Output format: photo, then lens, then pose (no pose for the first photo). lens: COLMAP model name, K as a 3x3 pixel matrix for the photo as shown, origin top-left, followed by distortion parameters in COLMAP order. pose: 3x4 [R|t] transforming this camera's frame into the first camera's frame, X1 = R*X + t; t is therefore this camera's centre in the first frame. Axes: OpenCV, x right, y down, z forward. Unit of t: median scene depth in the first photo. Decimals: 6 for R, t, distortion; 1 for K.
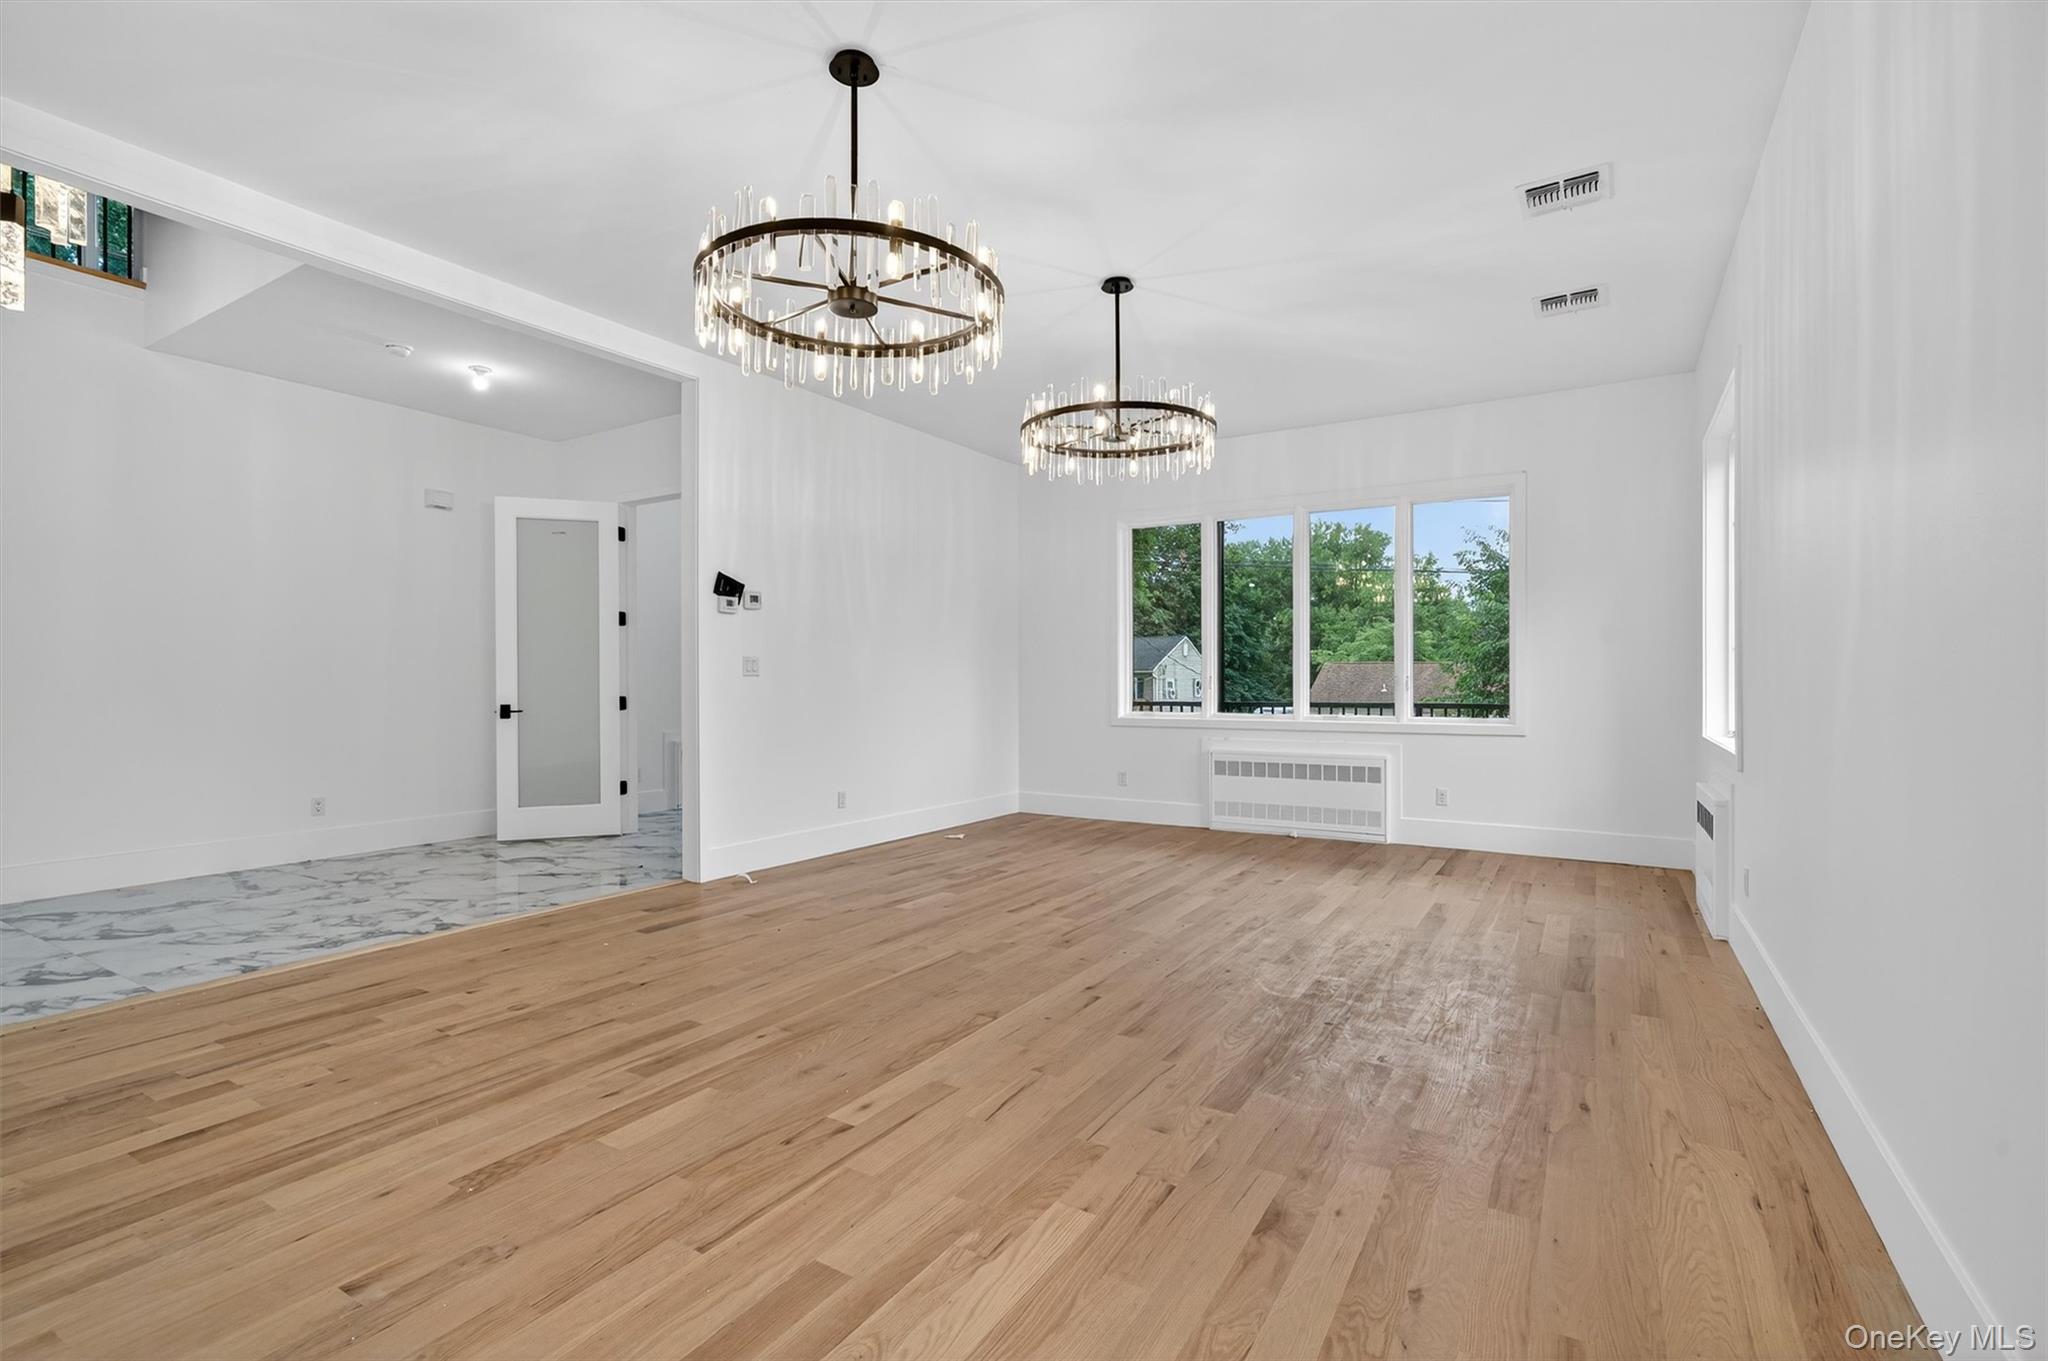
lens RADIAL K [[917.4, 0, 1022.2], [0, 917.4, 678.9], [0, 0, 1]] dist [-0.002144, 0.000430]
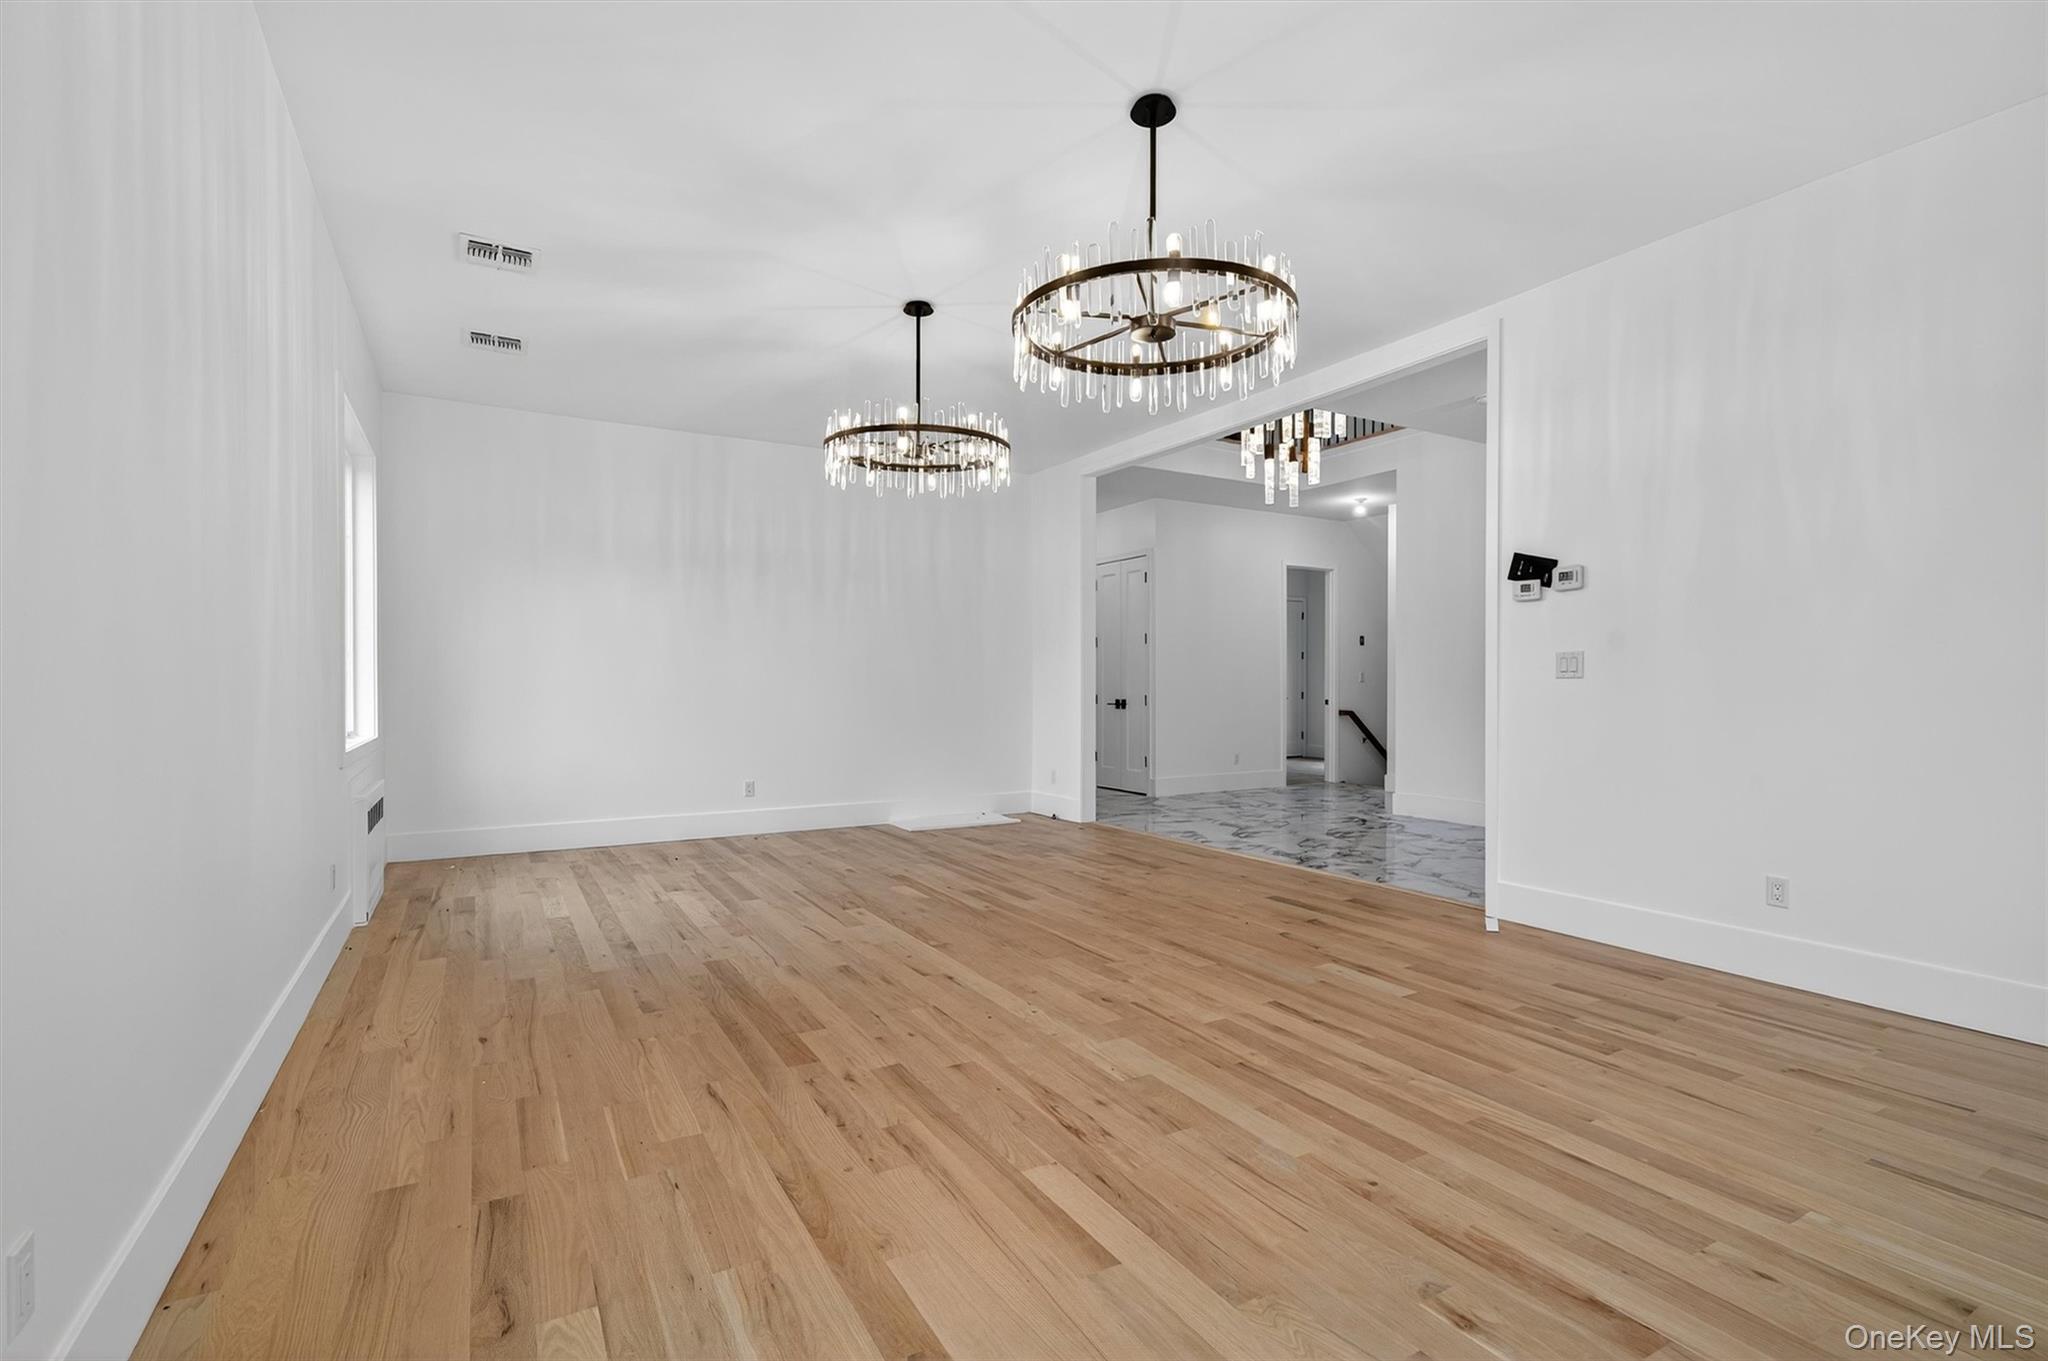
lens RADIAL K [[917.4, 0, 1022.2], [0, 917.4, 678.9], [0, 0, 1]] dist [-0.002144, 0.000430]
pose [[-0.459861, -0.004856, -0.887978, 0.780483], [0.004009, 0.999964, -0.007545, 0.002910], [0.887982, -0.007029, -0.459825, 1.254934]]
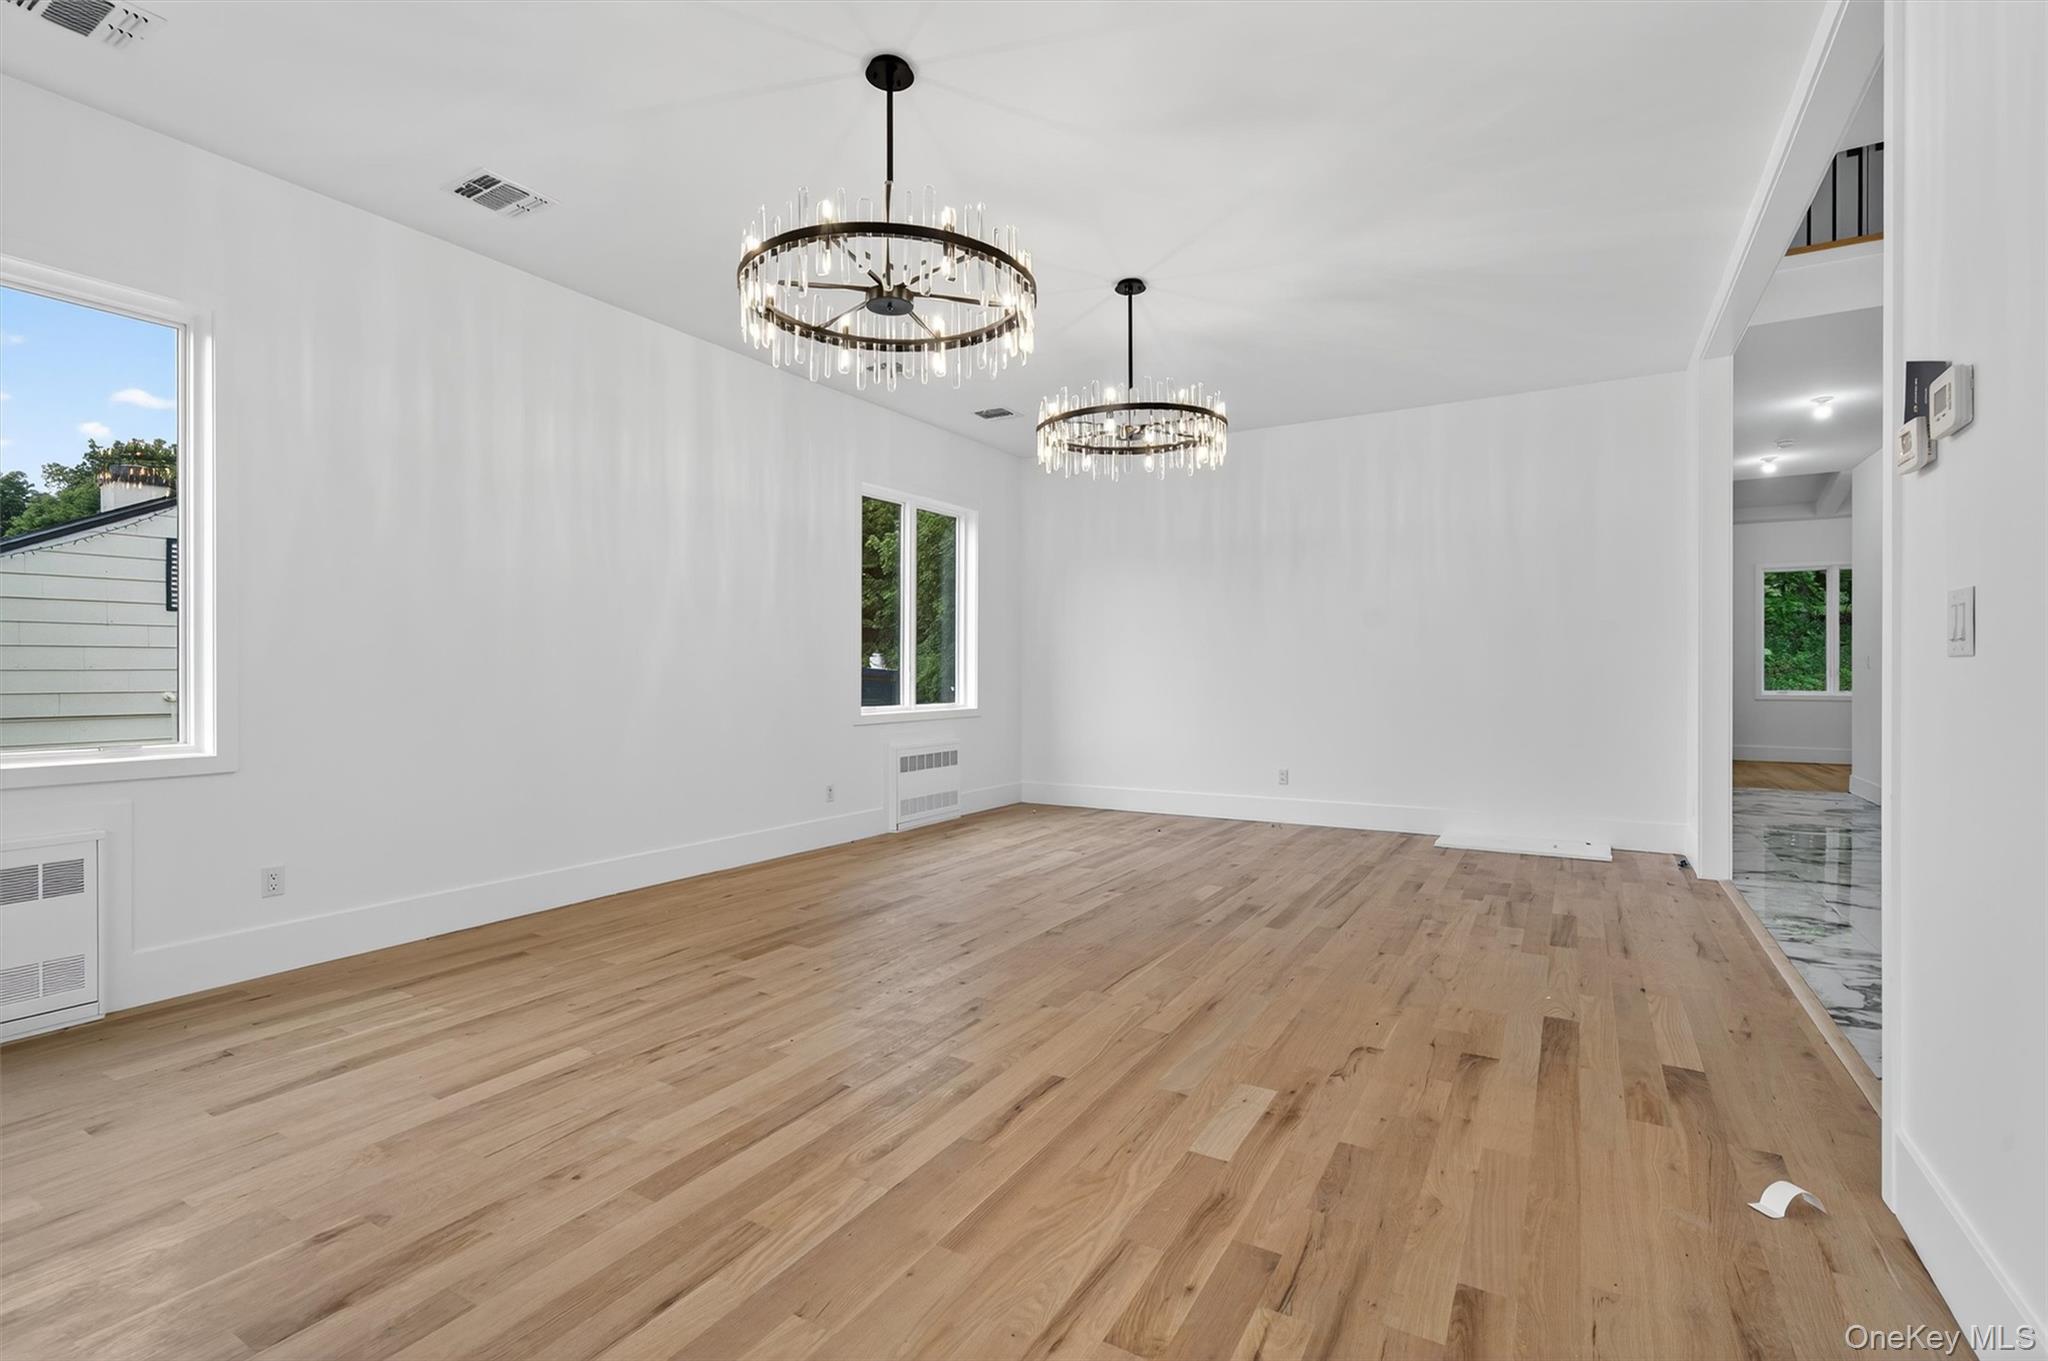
lens RADIAL K [[931.1, 0, 1052.0], [0, 931.1, 677.9], [0, 0, 1]] dist [-0.000259, 0.000459]
pose [[-0.998908, 0.001909, -0.046680, 0.018466], [0.001787, 0.999995, 0.002671, 0.005194], [0.046685, 0.002585, -0.998906, 1.703275]]
